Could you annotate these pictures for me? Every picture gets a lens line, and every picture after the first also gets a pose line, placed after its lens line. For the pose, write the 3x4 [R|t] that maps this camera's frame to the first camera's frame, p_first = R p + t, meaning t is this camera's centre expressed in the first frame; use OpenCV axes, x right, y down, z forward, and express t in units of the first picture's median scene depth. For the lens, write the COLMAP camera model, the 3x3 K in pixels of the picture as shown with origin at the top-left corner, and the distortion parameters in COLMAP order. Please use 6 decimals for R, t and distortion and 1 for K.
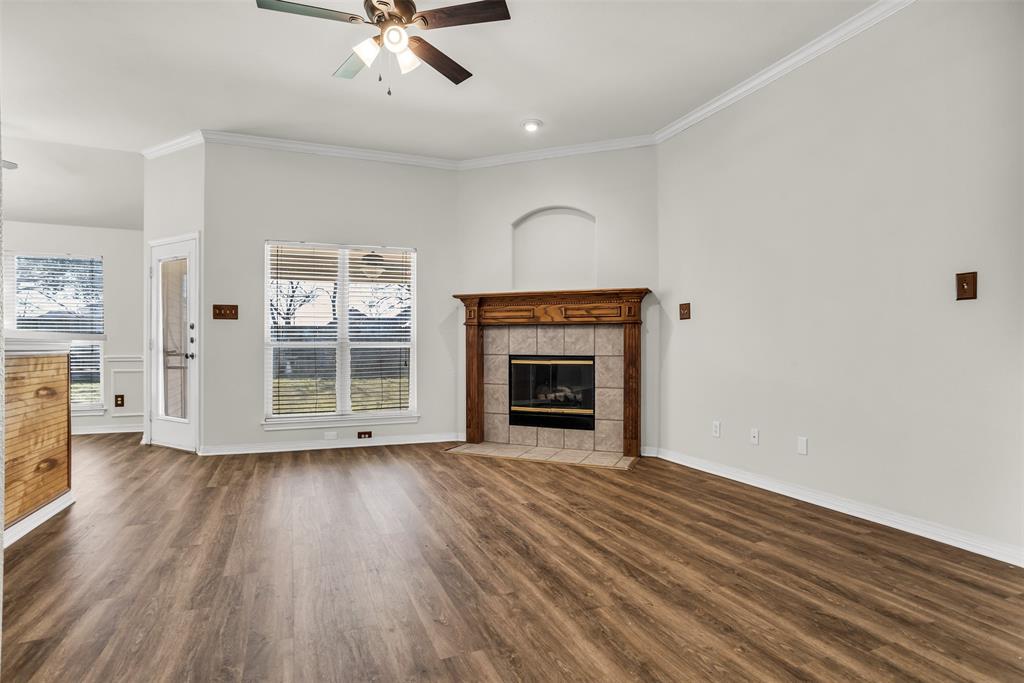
lens RADIAL K [[533.2, 0, 512.0], [0, 533.2, 341.5], [0, 0, 1]] dist [-0.078945, 0.043115]
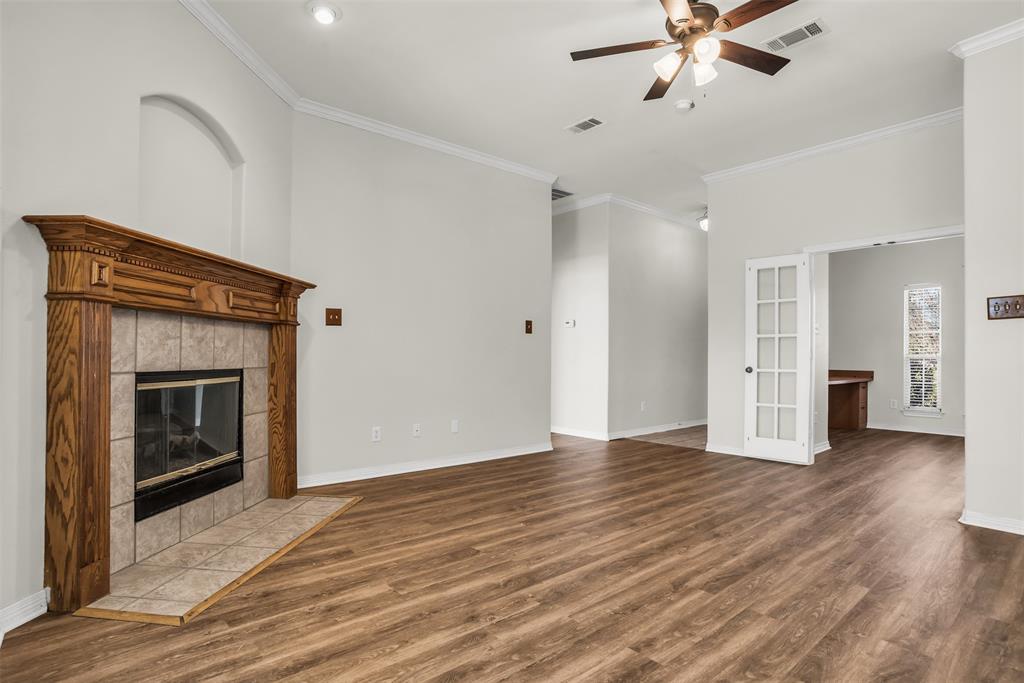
lens RADIAL K [[533.2, 0, 512.0], [0, 533.2, 341.5], [0, 0, 1]] dist [-0.078945, 0.043115]
pose [[-0.320315, 0.021375, 0.947070, -0.581453], [-0.016960, 0.999456, -0.028293, 0.005503], [-0.947159, -0.025125, -0.319779, 0.894811]]
